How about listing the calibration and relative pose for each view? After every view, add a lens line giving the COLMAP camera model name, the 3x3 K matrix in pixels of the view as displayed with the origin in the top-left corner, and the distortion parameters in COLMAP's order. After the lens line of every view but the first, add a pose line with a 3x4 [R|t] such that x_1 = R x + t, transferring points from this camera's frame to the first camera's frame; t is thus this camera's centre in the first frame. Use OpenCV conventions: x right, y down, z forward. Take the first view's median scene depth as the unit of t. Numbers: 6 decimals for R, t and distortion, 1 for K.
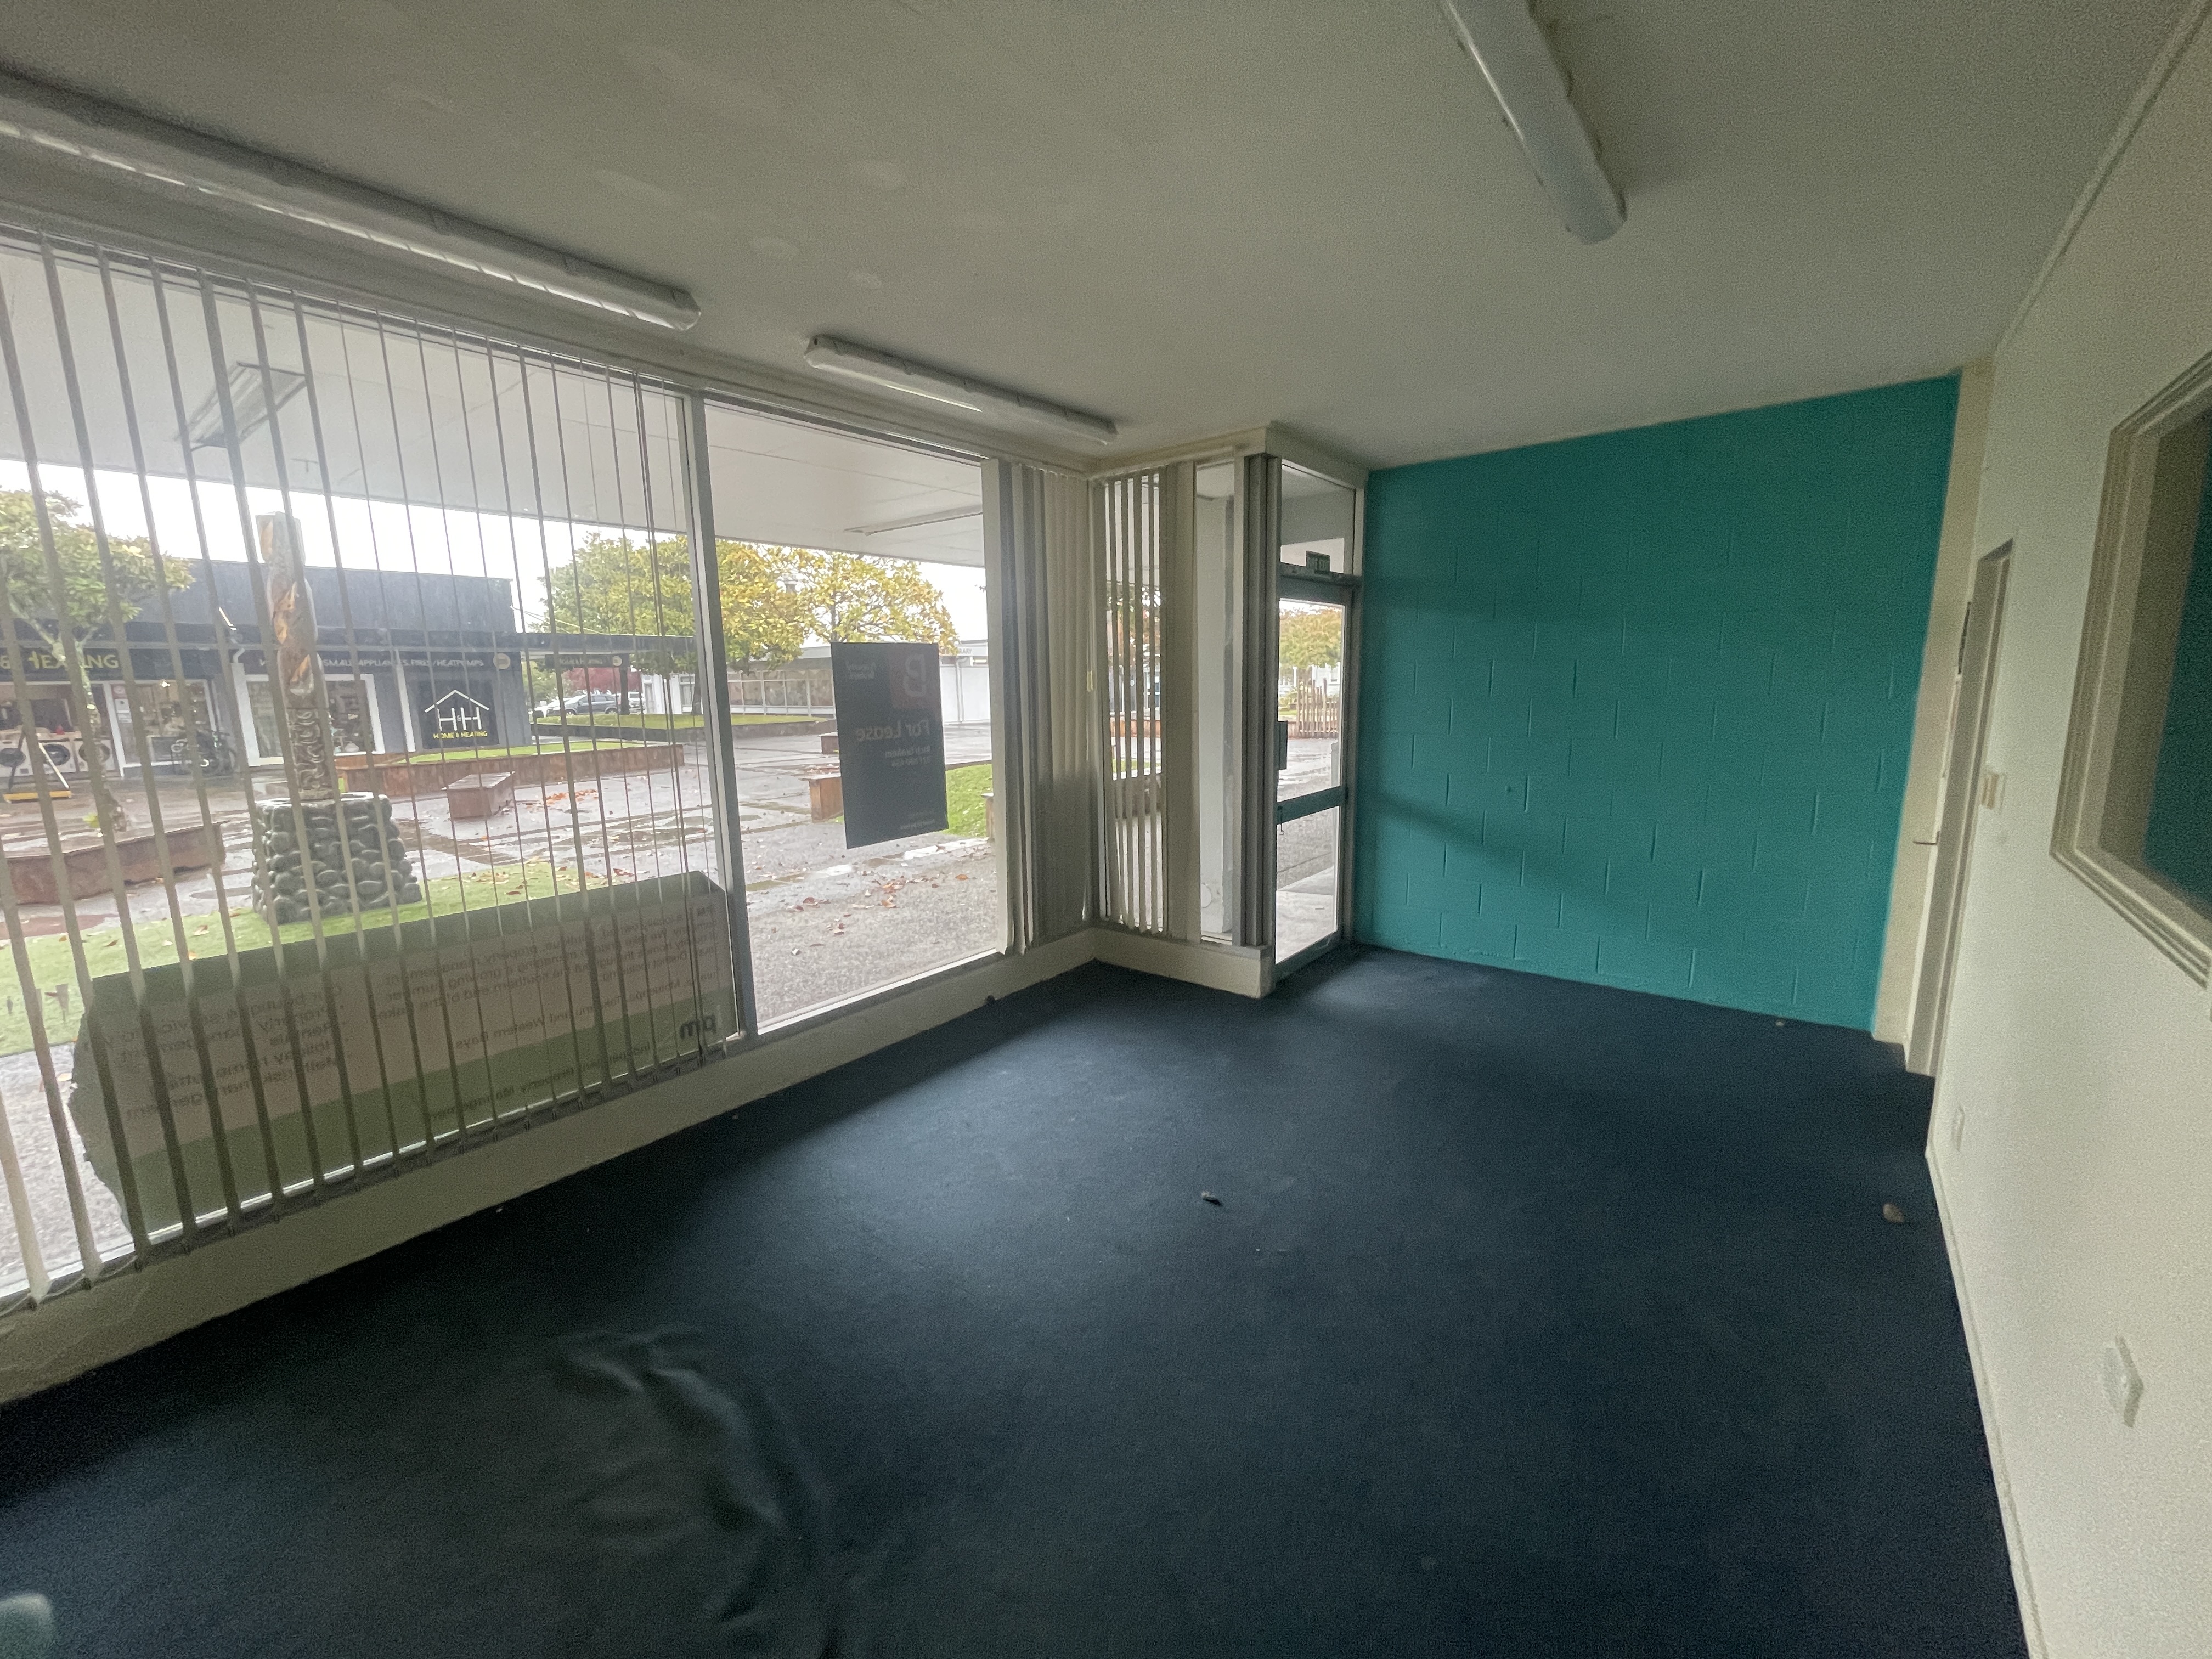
lens RADIAL K [[892.1, 0, 1098.5], [0, 892.1, 830.5], [0, 0, 1]] dist [-0.002605, -0.000234]
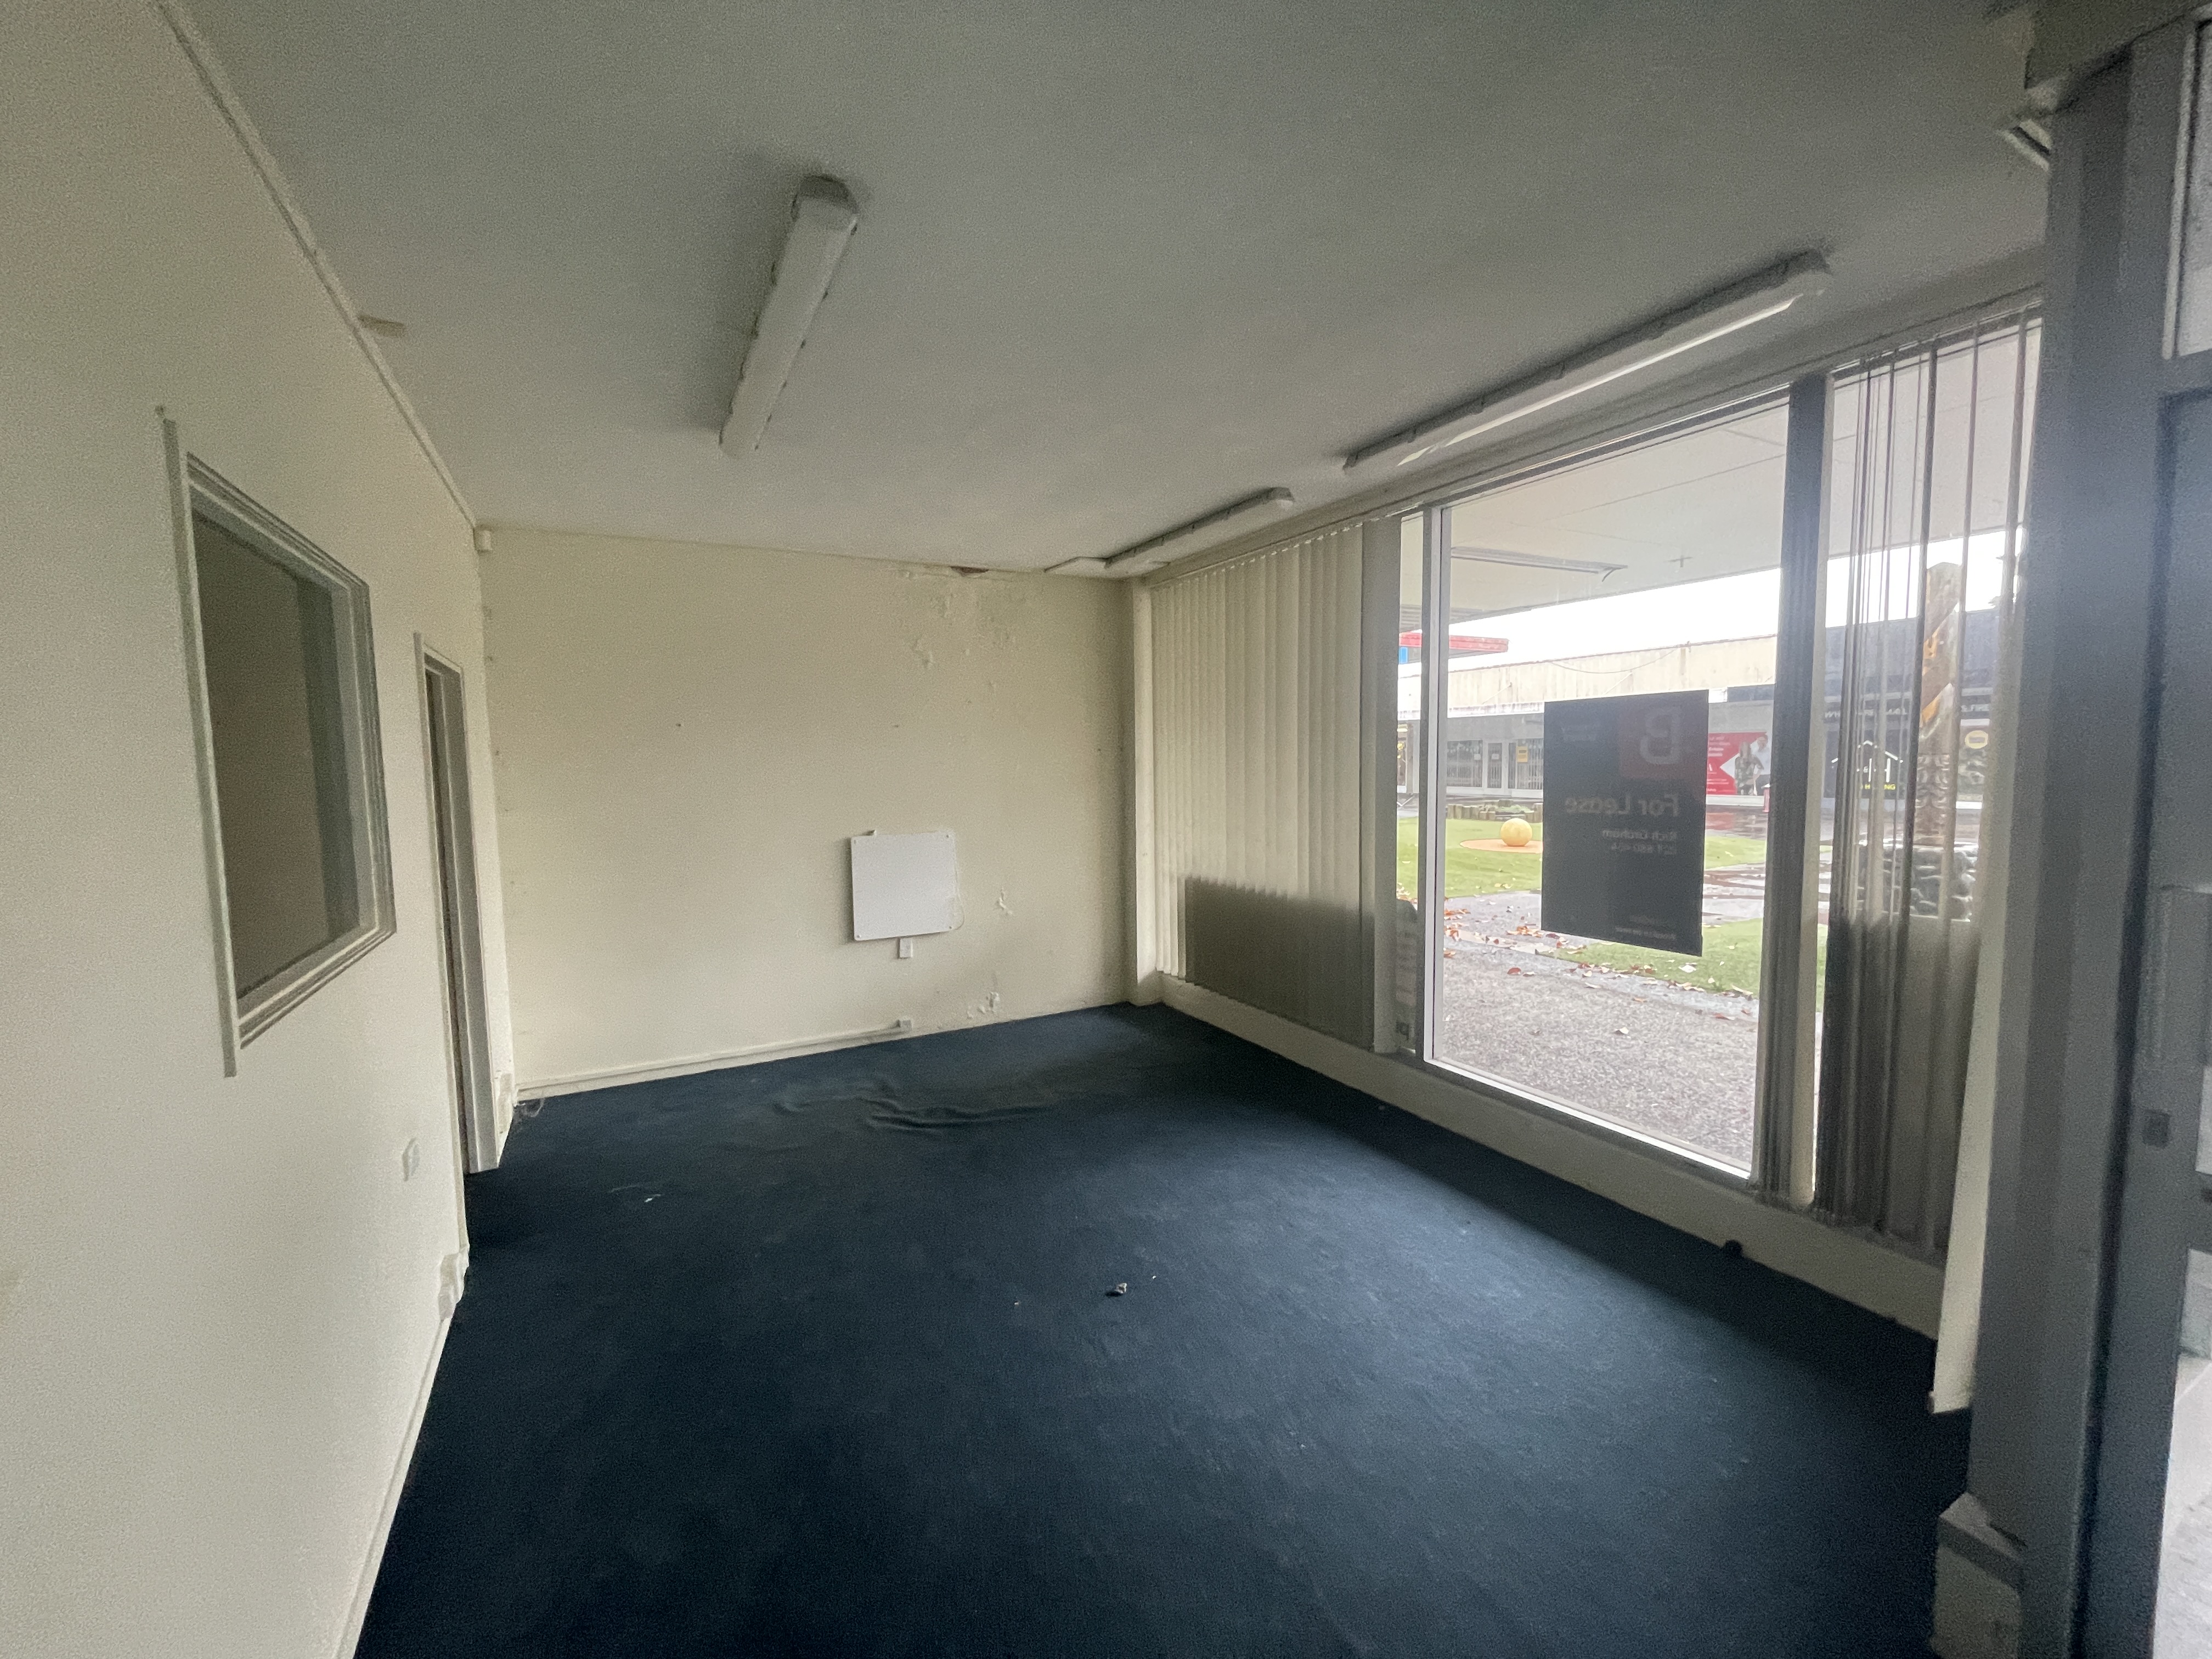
lens RADIAL K [[892.1, 0, 1098.4], [0, 892.1, 831.7], [0, 0, 1]] dist [-0.002605, -0.000234]
pose [[-0.395623, 0.103177, -0.912599, 0.668053], [-0.127520, 0.977873, 0.165838, -0.159554], [0.909517, 0.181984, -0.373712, 0.872188]]
